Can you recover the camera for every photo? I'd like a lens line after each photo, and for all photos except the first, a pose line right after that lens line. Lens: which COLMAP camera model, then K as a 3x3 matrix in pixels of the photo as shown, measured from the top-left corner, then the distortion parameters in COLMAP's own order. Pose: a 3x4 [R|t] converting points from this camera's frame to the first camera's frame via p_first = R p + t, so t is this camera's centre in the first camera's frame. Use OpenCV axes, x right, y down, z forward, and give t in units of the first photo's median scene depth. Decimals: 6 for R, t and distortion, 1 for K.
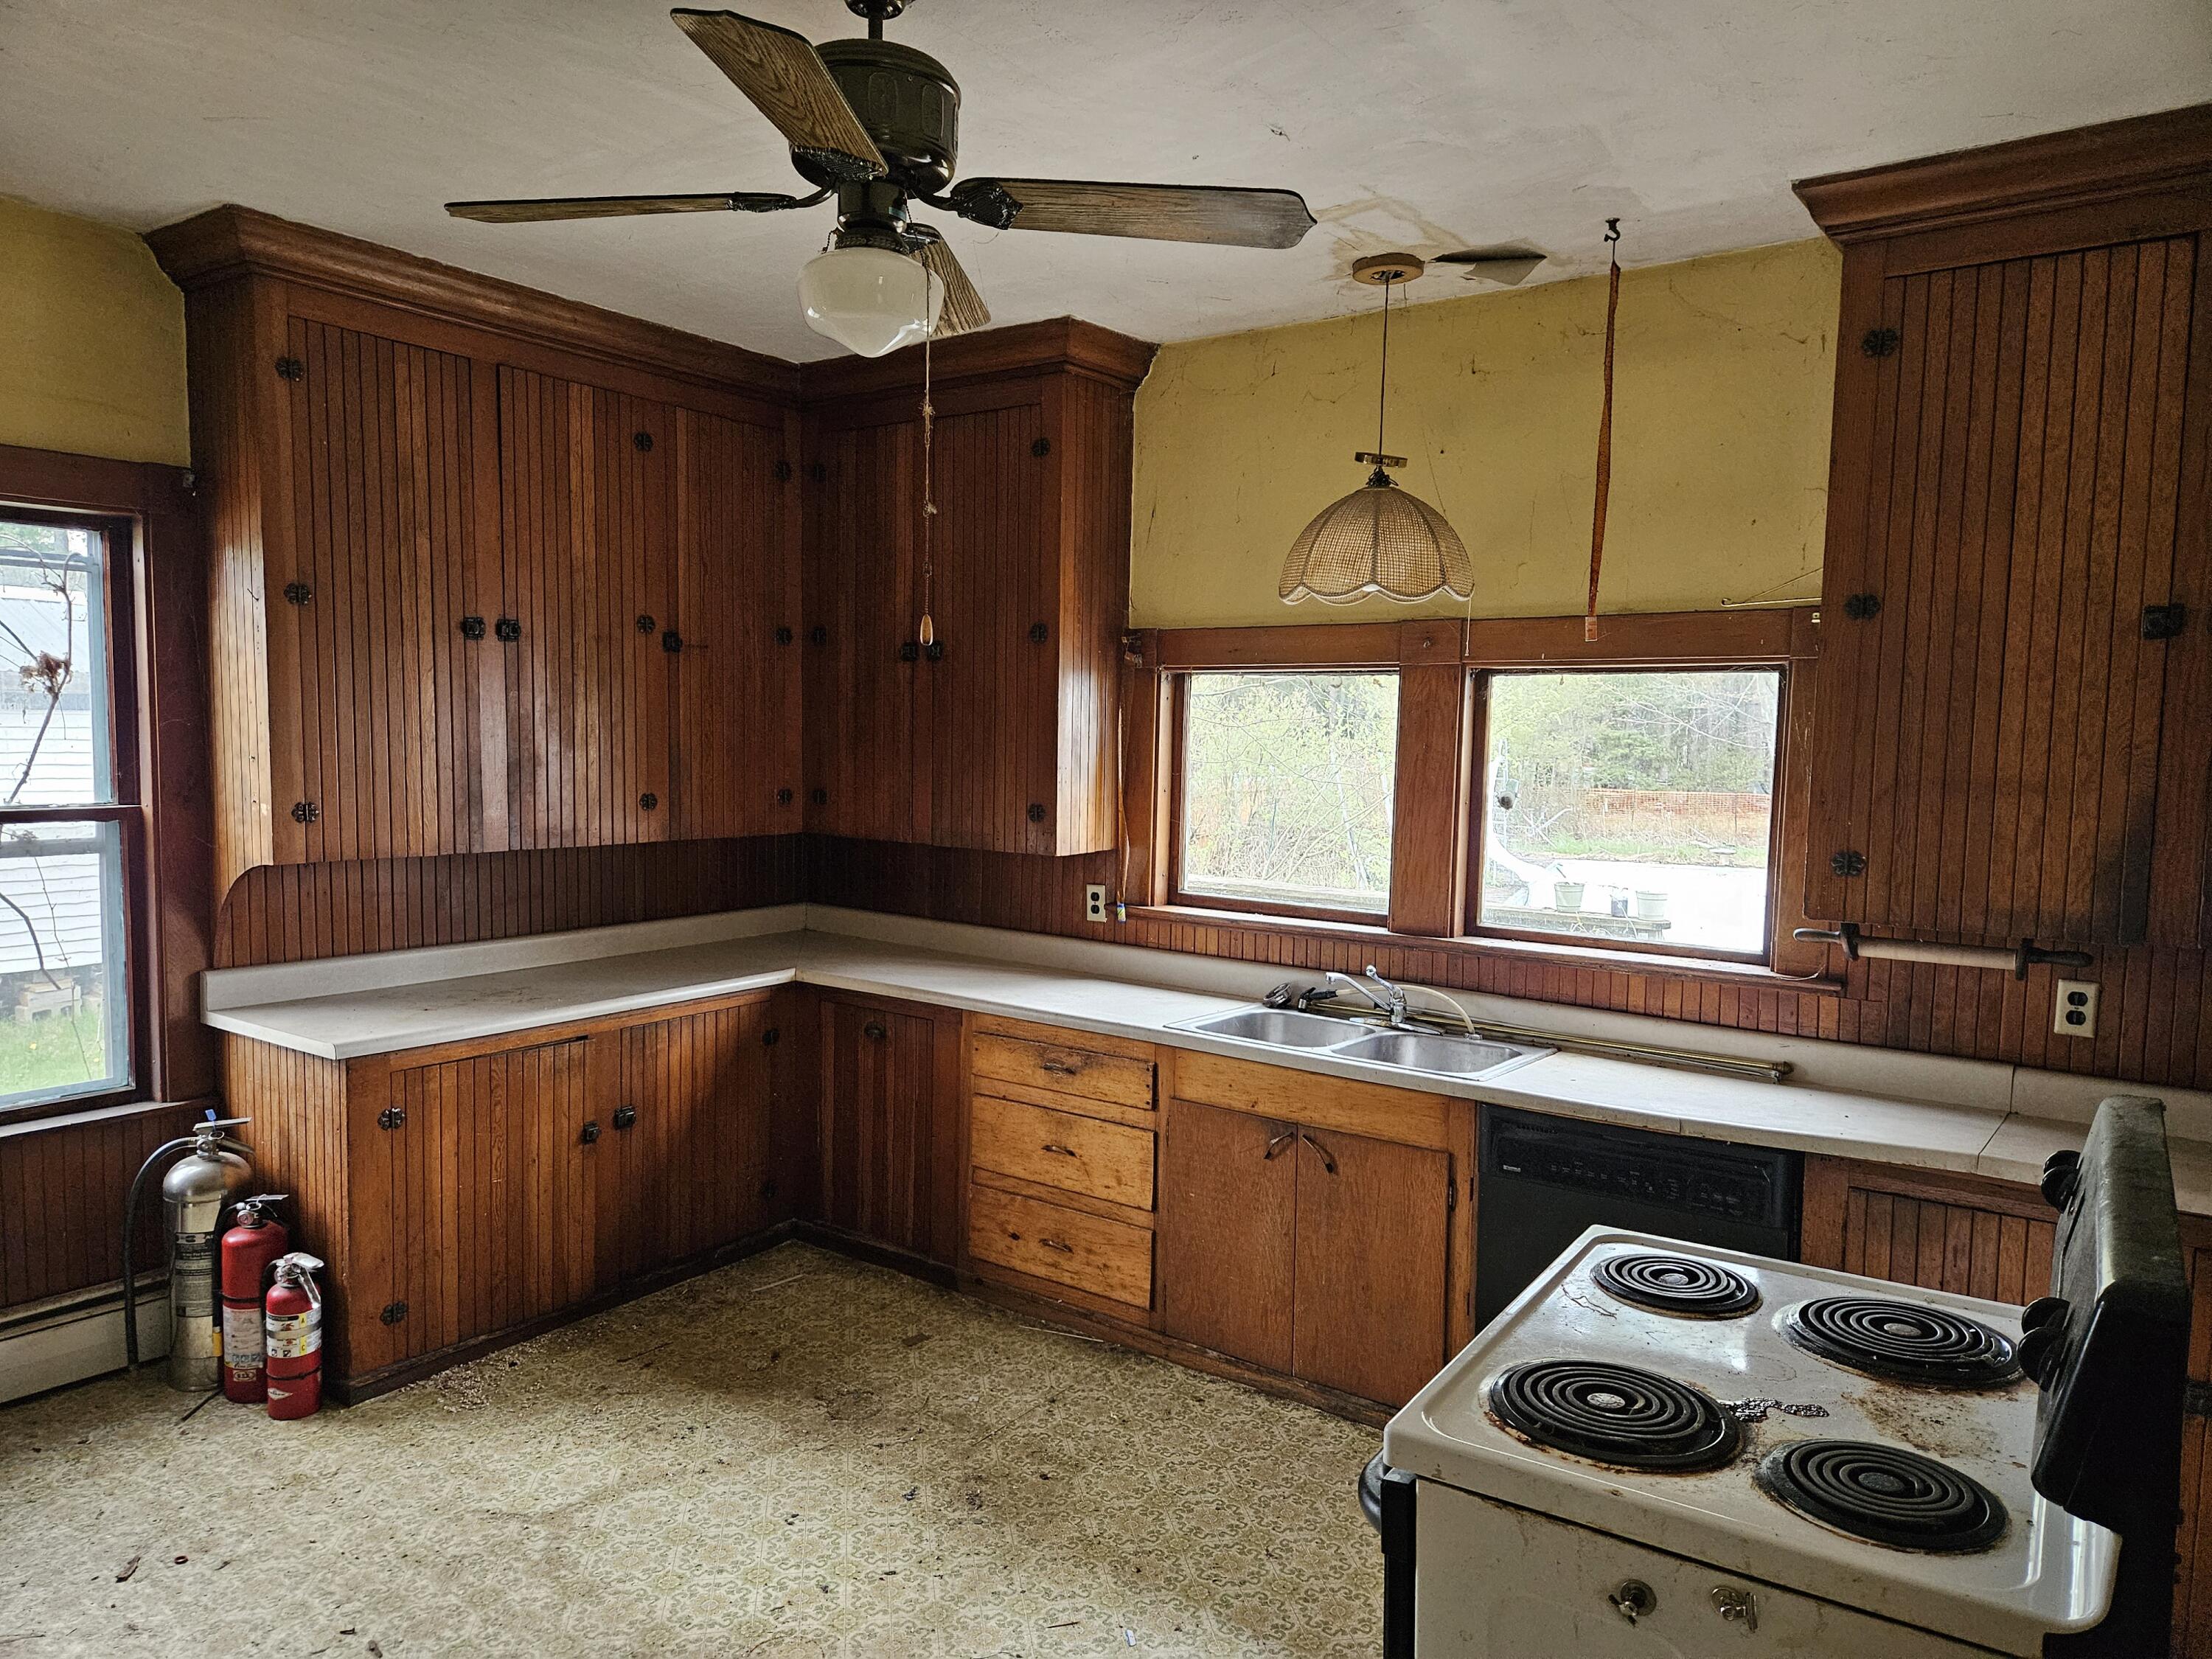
lens RADIAL K [[1465.5, 0, 1087.0], [0, 1465.5, 843.0], [0, 0, 1]] dist [0.082472, -0.069719]
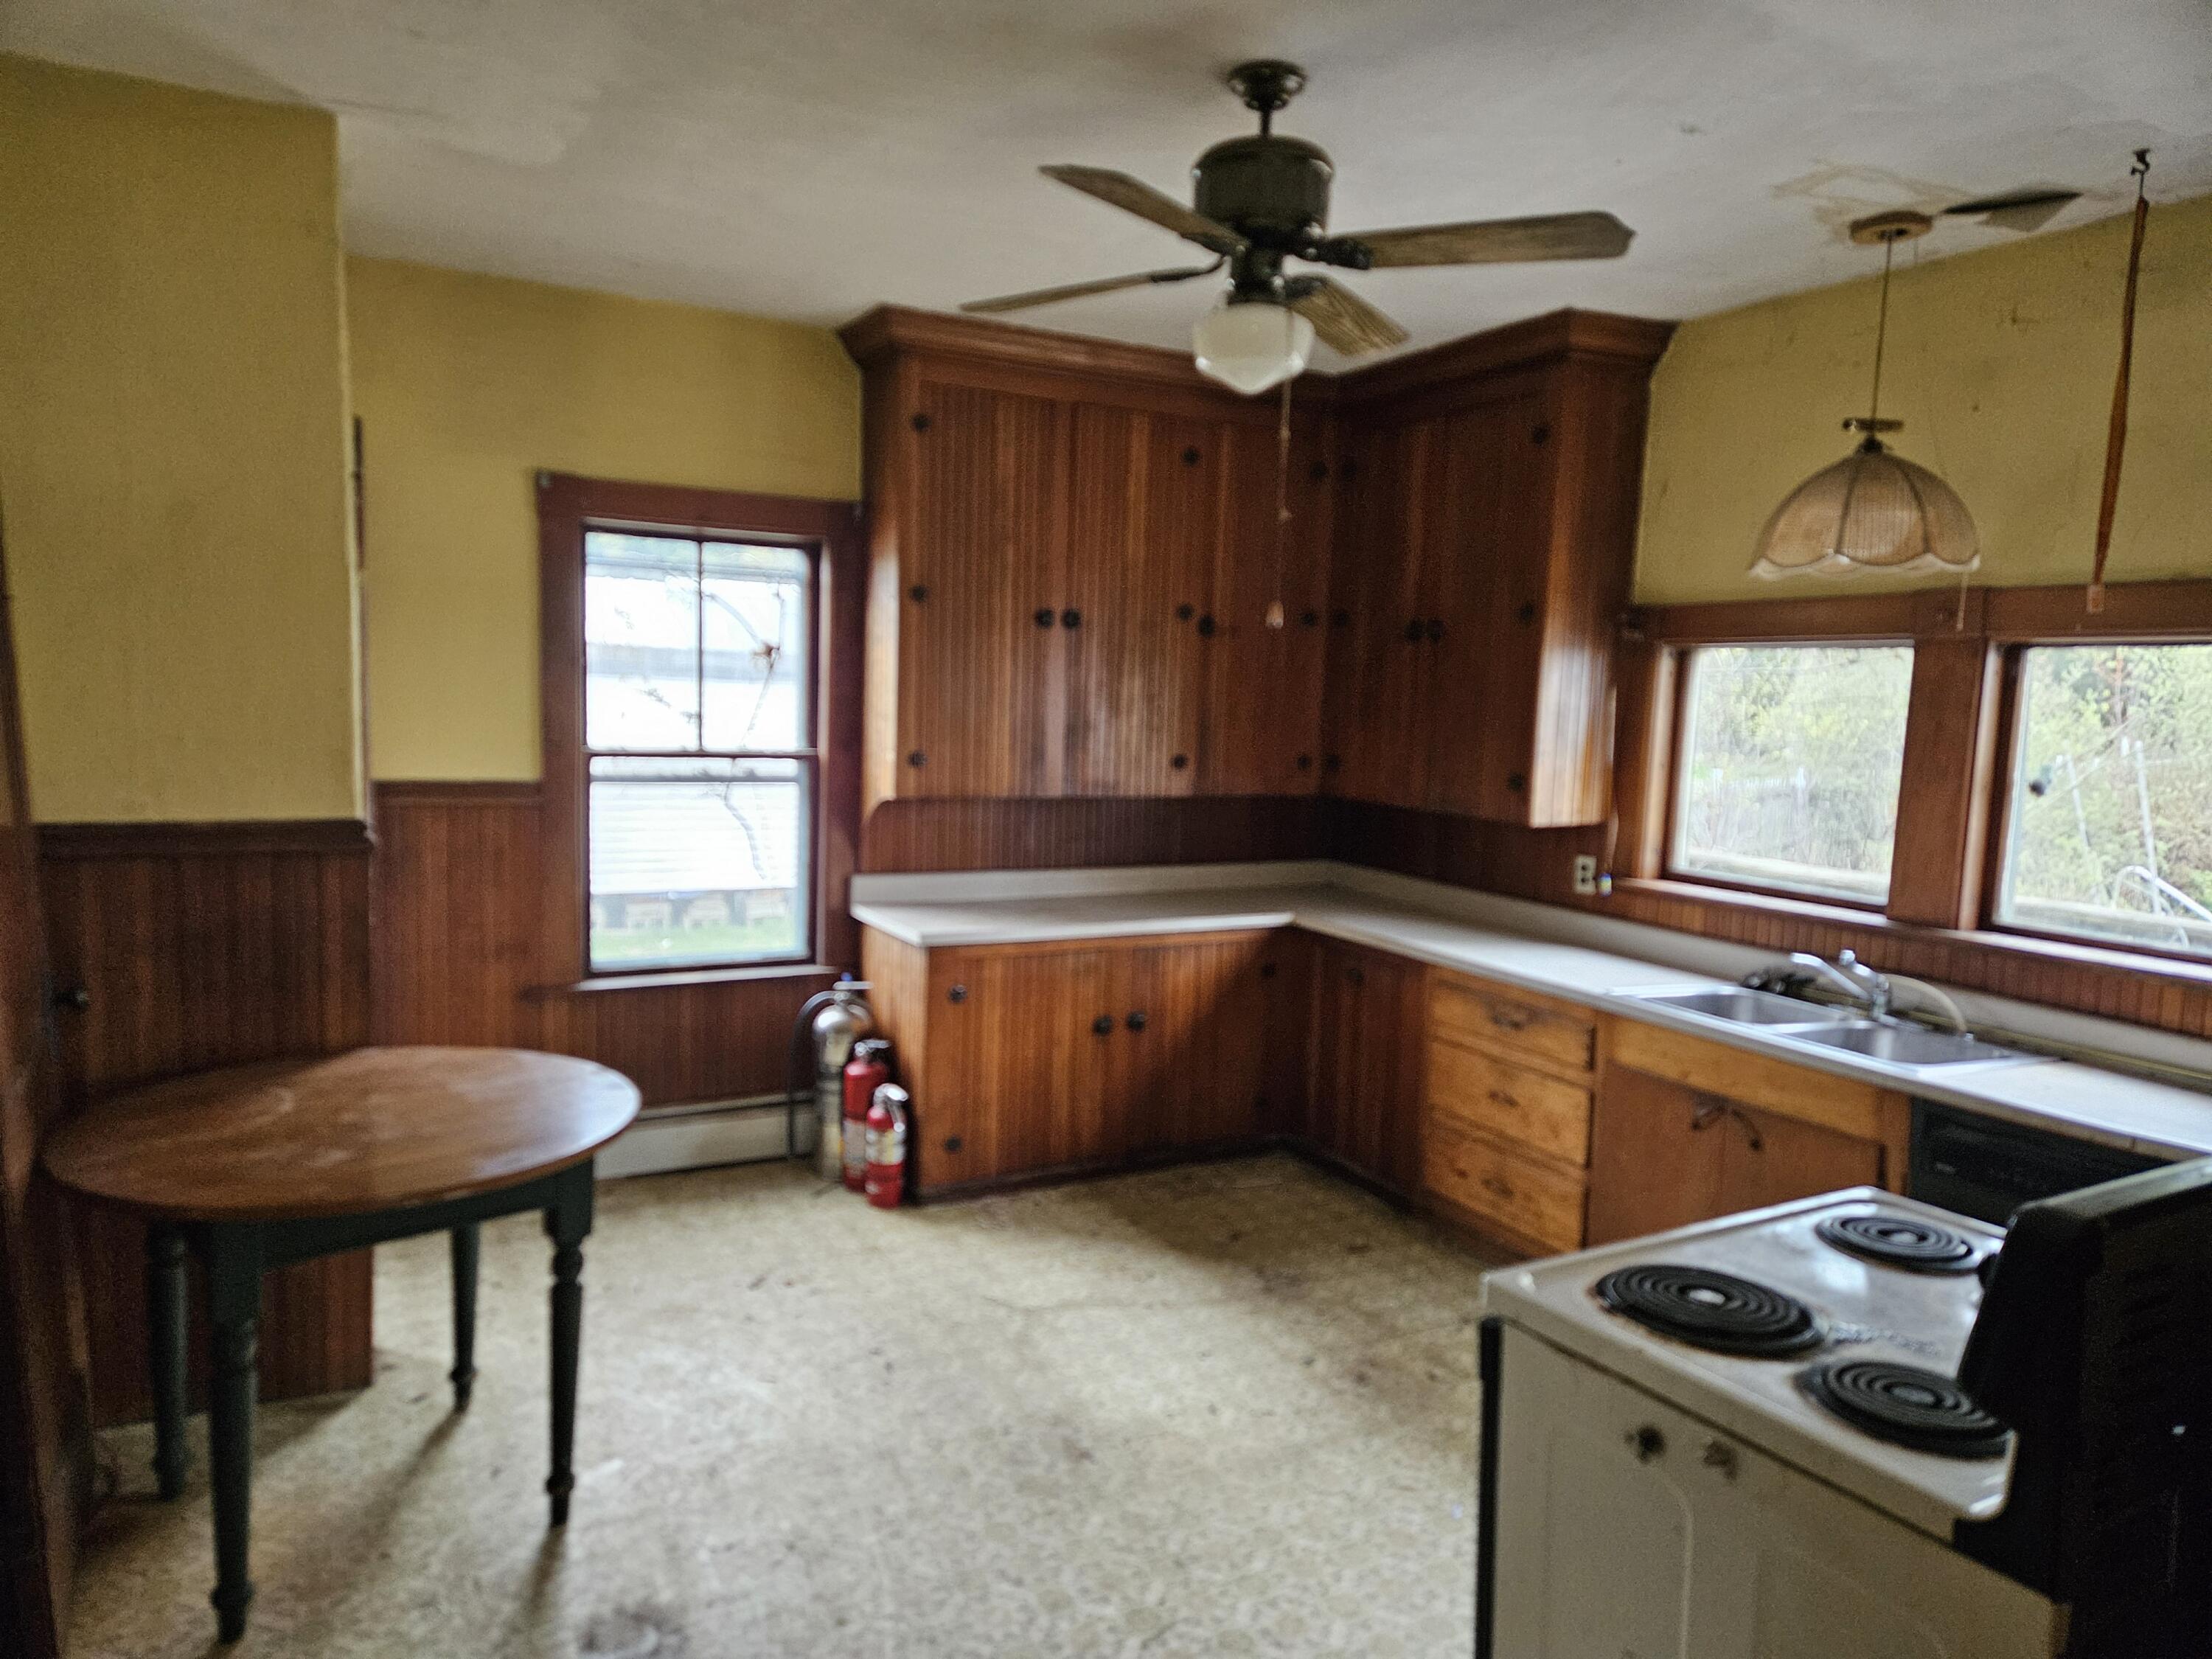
lens RADIAL K [[1465.5, 0, 1095.1], [0, 1465.5, 826.3], [0, 0, 1]] dist [0.082472, -0.069719]
pose [[0.895570, 0.050209, -0.442078, 0.191228], [-0.049355, 0.998691, 0.013443, 0.013265], [0.442175, 0.009780, 0.896876, -0.095802]]
